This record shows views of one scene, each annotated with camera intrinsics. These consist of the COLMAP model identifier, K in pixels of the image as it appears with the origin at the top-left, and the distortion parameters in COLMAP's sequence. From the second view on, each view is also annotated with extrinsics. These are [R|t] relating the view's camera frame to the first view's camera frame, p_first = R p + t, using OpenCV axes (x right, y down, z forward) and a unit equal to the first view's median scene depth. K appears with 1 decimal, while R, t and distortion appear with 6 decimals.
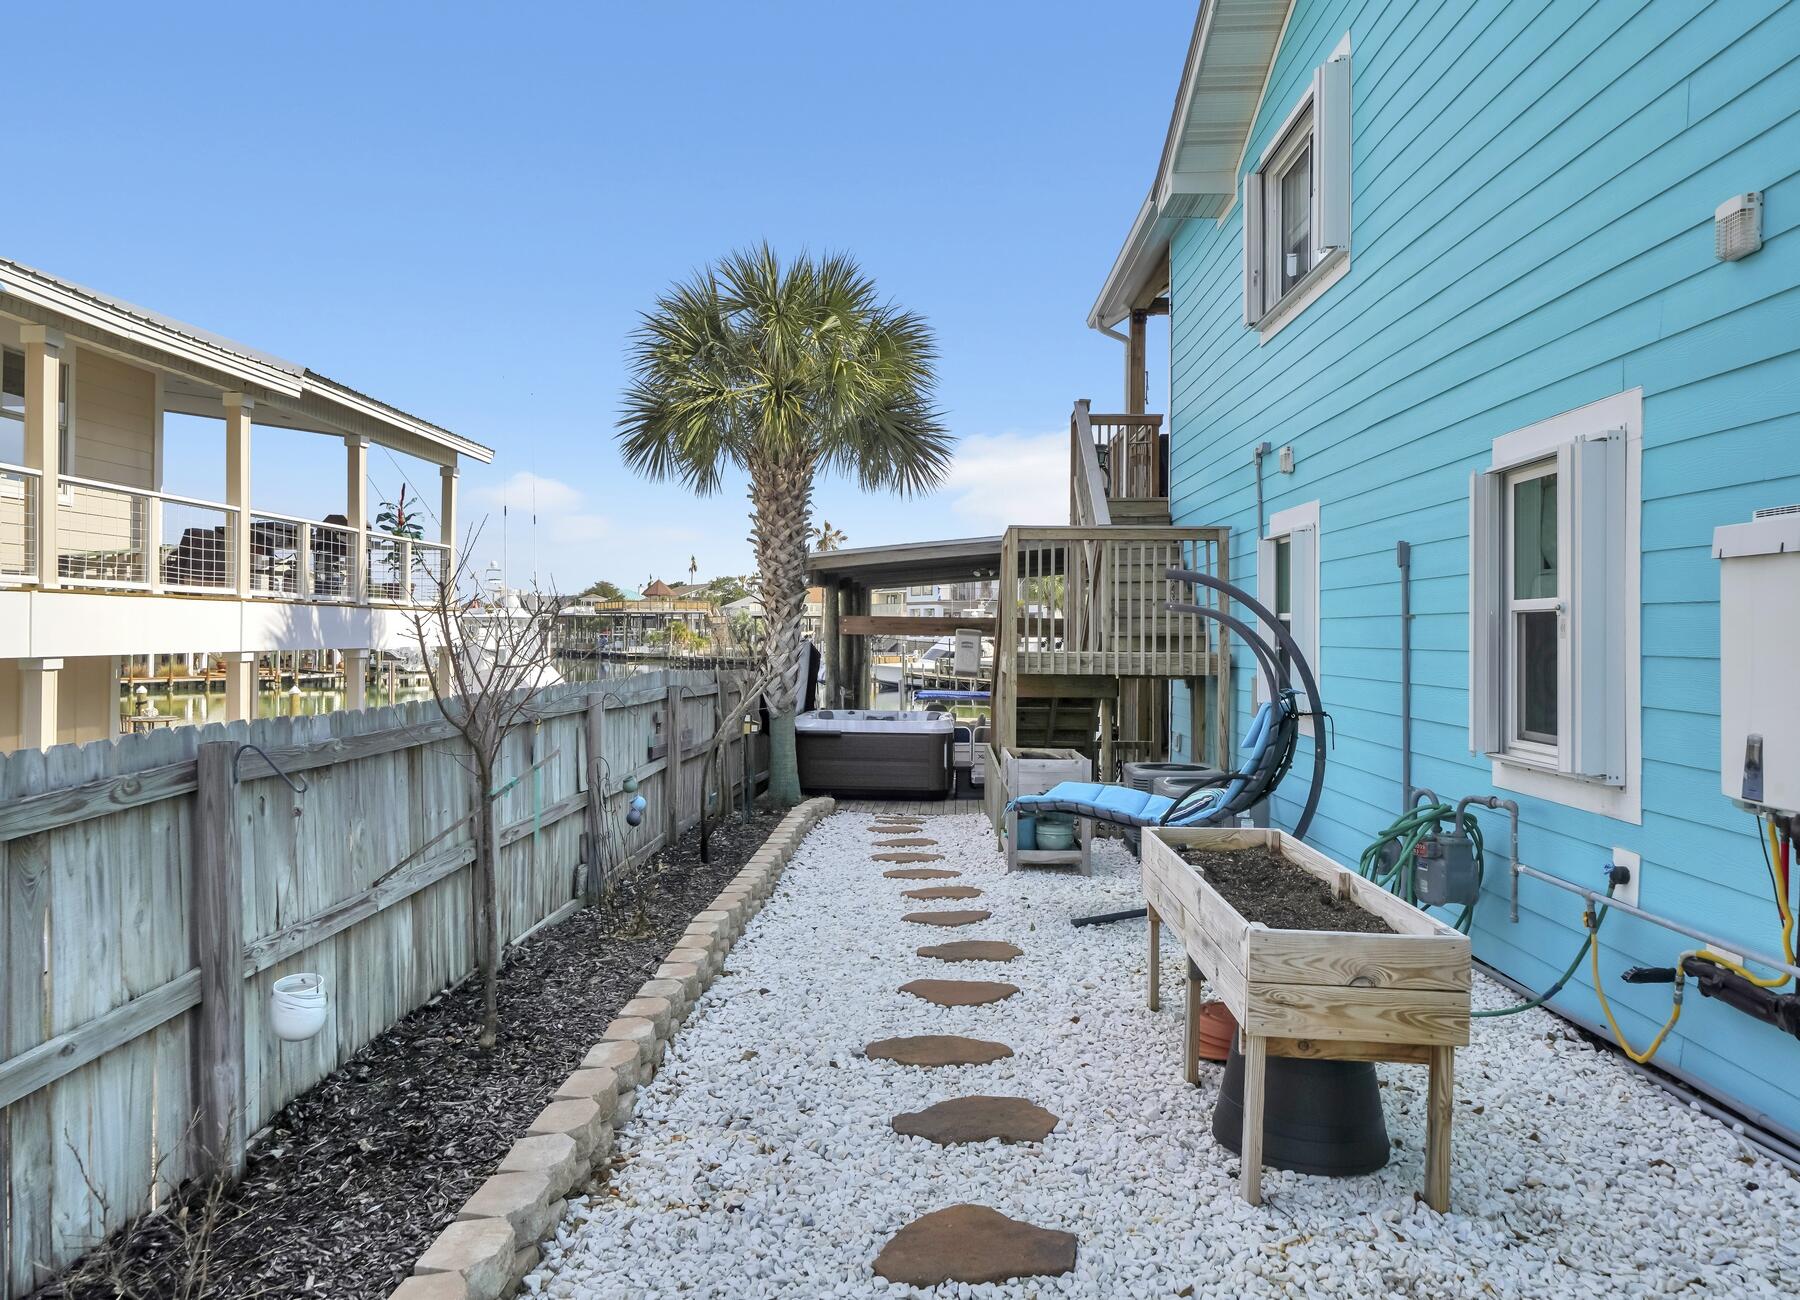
lens RADIAL K [[1232.5, 0, 868.9], [0, 1232.5, 624.4], [0, 0, 1]] dist [-0.001053, -0.000031]
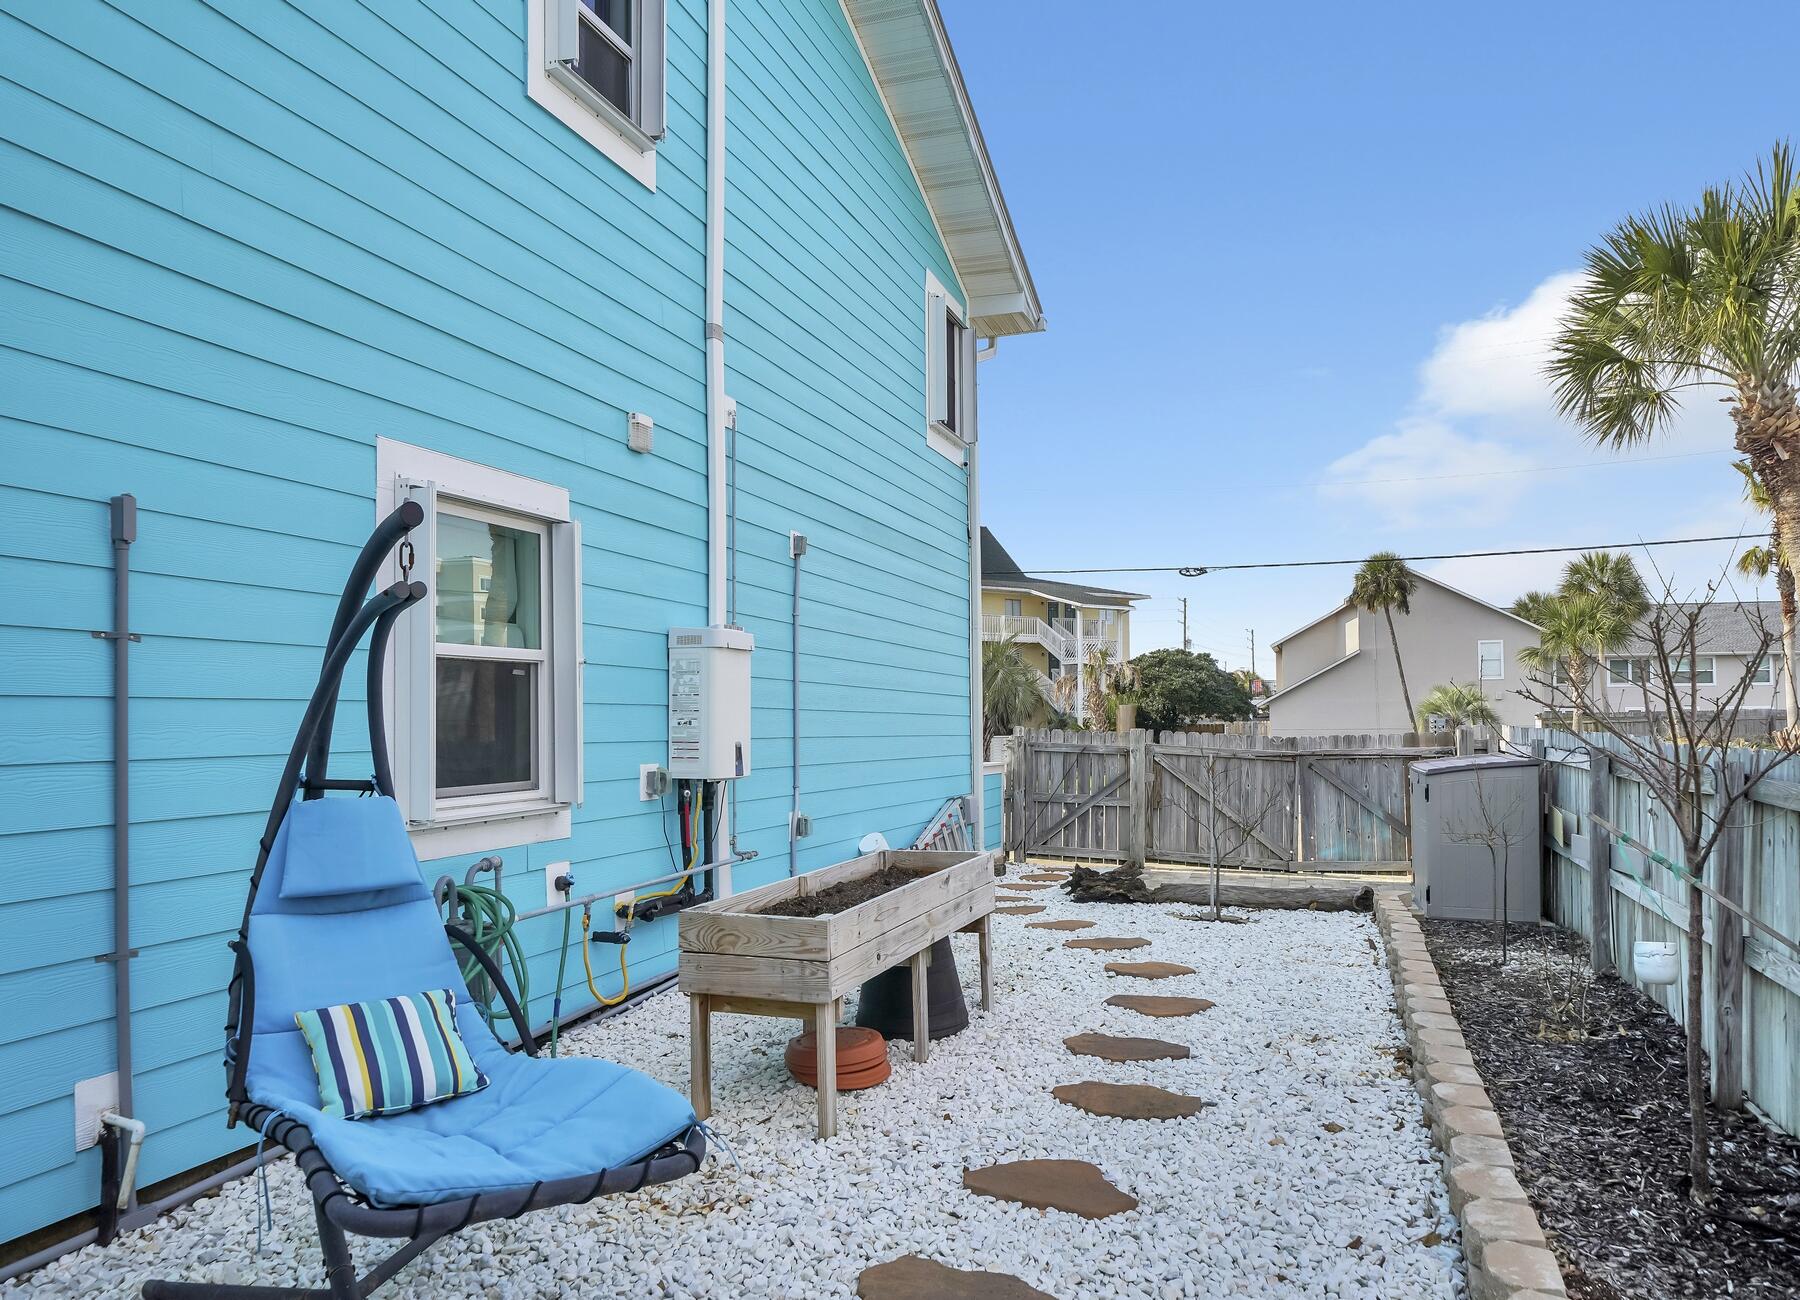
lens RADIAL K [[1232.5, 0, 868.9], [0, 1232.5, 624.4], [0, 0, 1]] dist [-0.001053, -0.000031]
pose [[-0.951362, 0.027257, 0.306868, -0.017375], [0.000696, 0.996266, -0.086333, 0.014497], [-0.308075, -0.081920, -0.947828, 0.574077]]
